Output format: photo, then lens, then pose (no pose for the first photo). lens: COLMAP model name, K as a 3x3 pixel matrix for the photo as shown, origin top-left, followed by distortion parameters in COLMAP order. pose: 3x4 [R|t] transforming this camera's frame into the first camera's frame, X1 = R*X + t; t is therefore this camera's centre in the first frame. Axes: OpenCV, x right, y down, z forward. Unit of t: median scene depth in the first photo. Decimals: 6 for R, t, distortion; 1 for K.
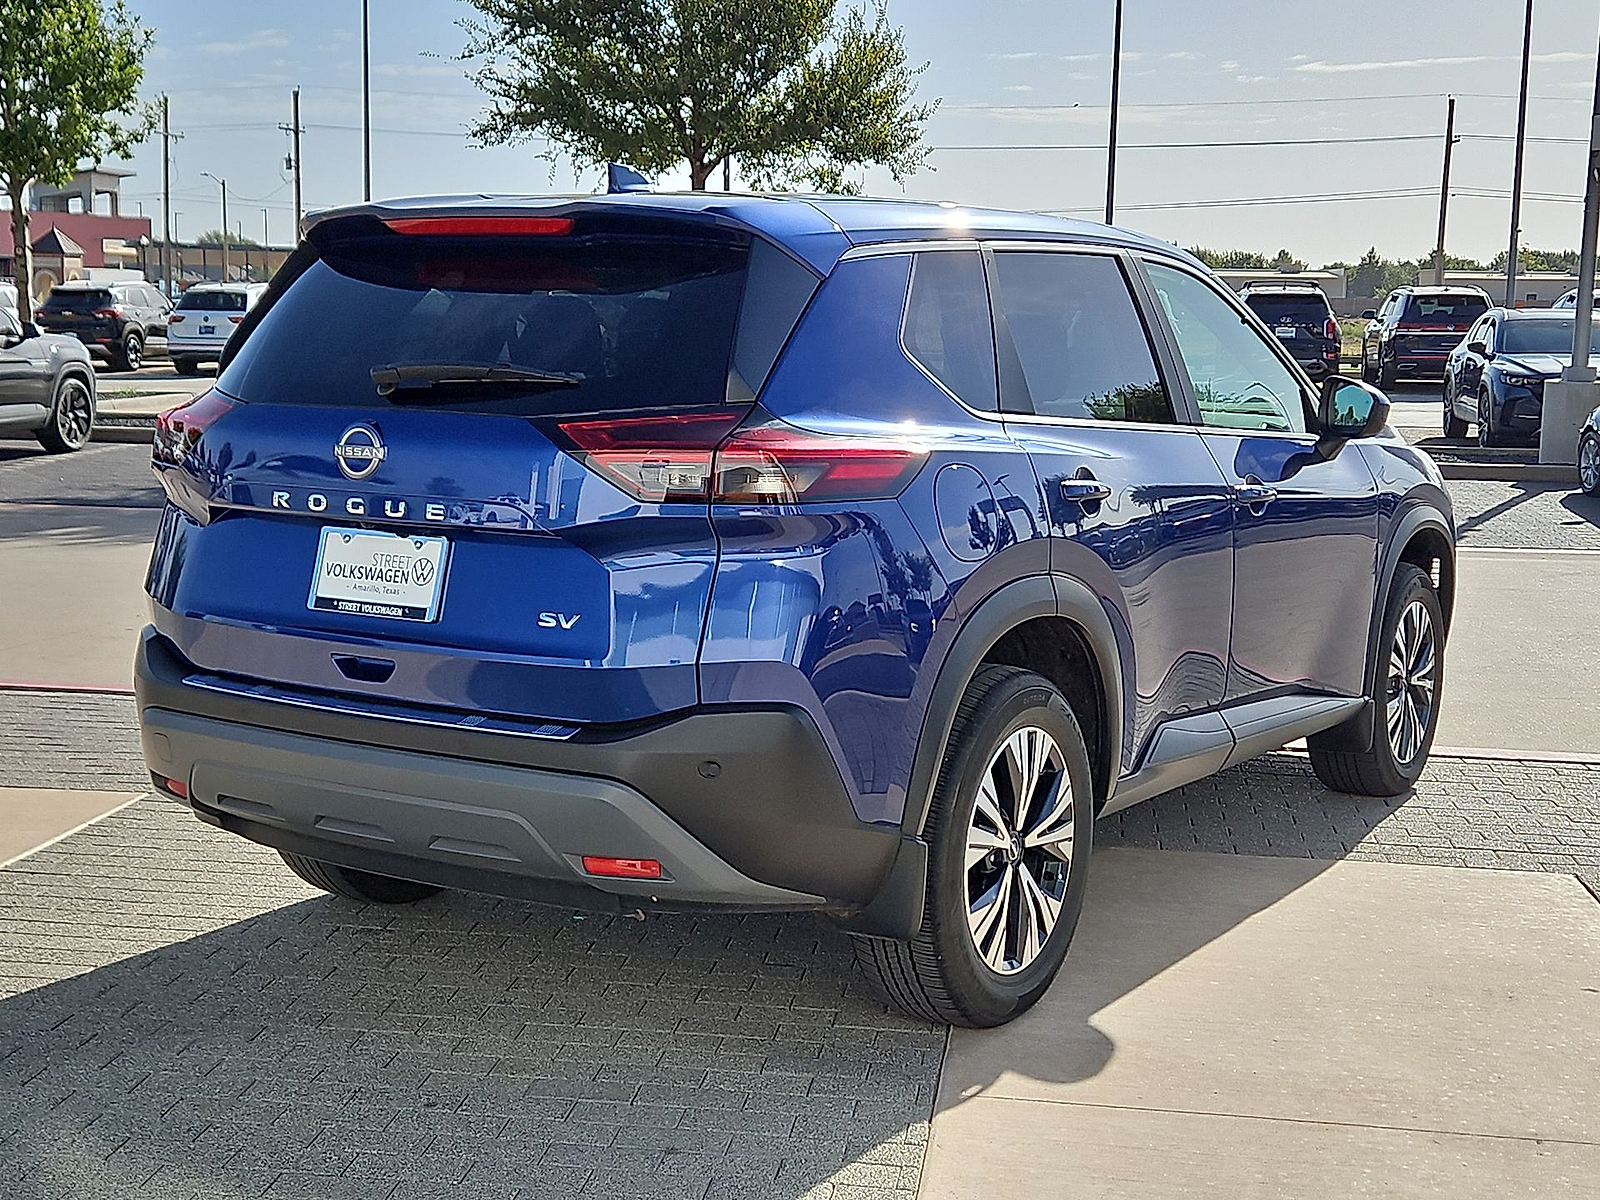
lens RADIAL K [[2176.6, 0, 800.0], [0, 2176.6, 600.0], [0, 0, 1]] dist [0.119109, 0.059851]
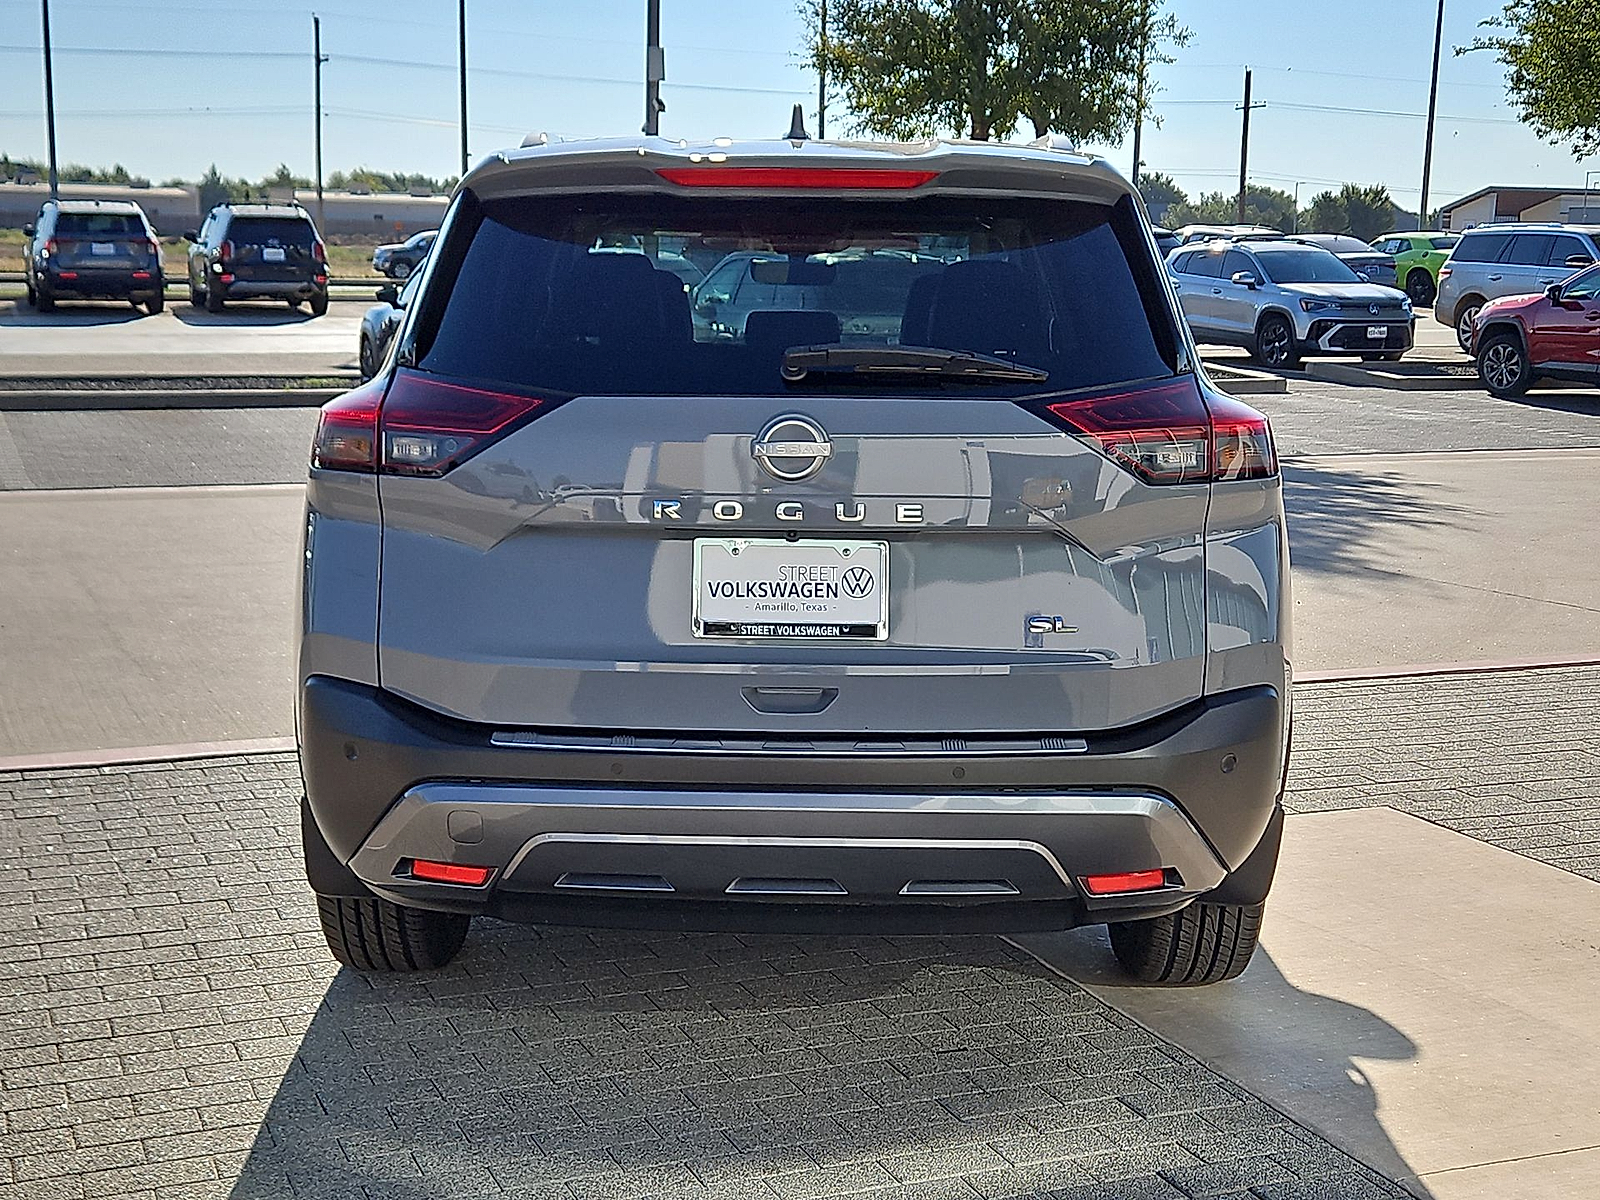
lens RADIAL K [[2176.6, 0, 800.0], [0, 2176.6, 600.0], [0, 0, 1]] dist [0.119109, 0.059851]
pose [[0.851054, -0.092198, 0.516920, -0.570404], [0.072502, 0.995667, 0.058222, -0.051702], [-0.520048, -0.012072, 0.854052, 0.245936]]
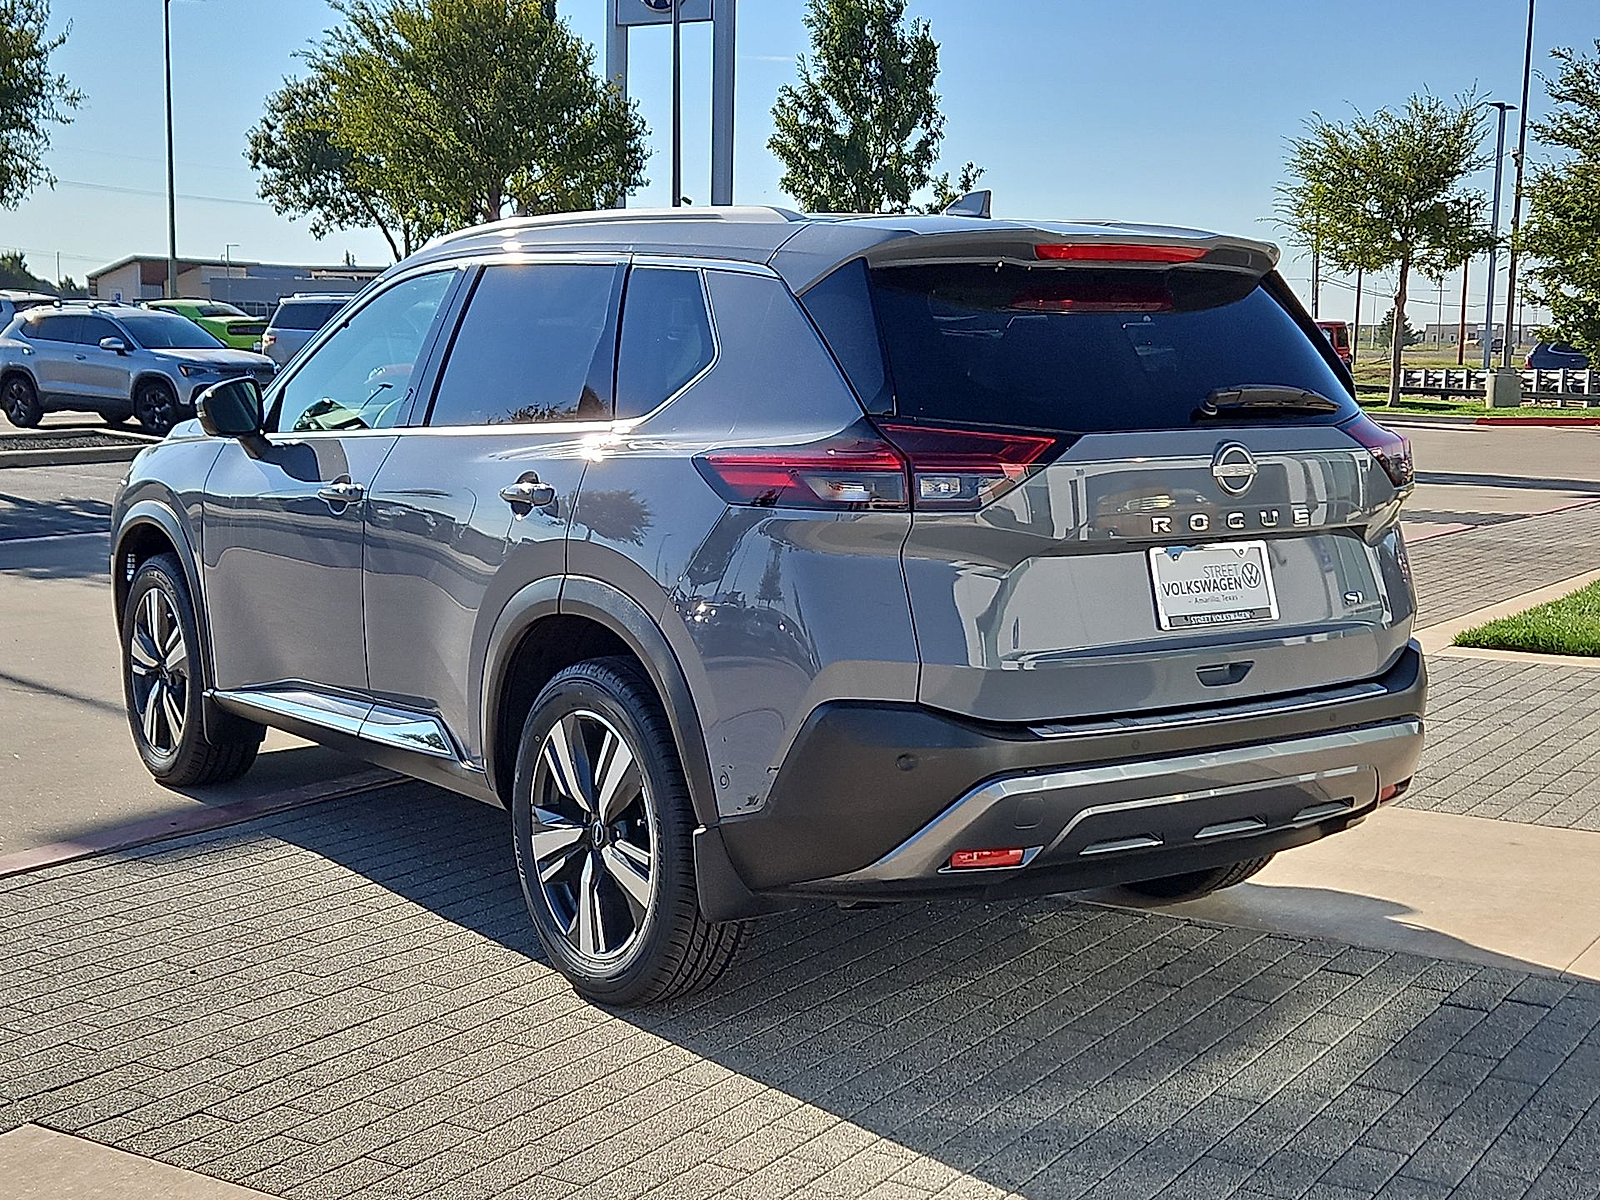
lens RADIAL K [[2176.6, 0, 800.0], [0, 2176.6, 600.0], [0, 0, 1]] dist [0.119109, 0.059851]
pose [[0.383958, -0.129322, 0.914249, -1.114182], [0.119930, 0.988741, 0.089492, -0.110981], [-0.915529, 0.075285, 0.395145, 0.695019]]
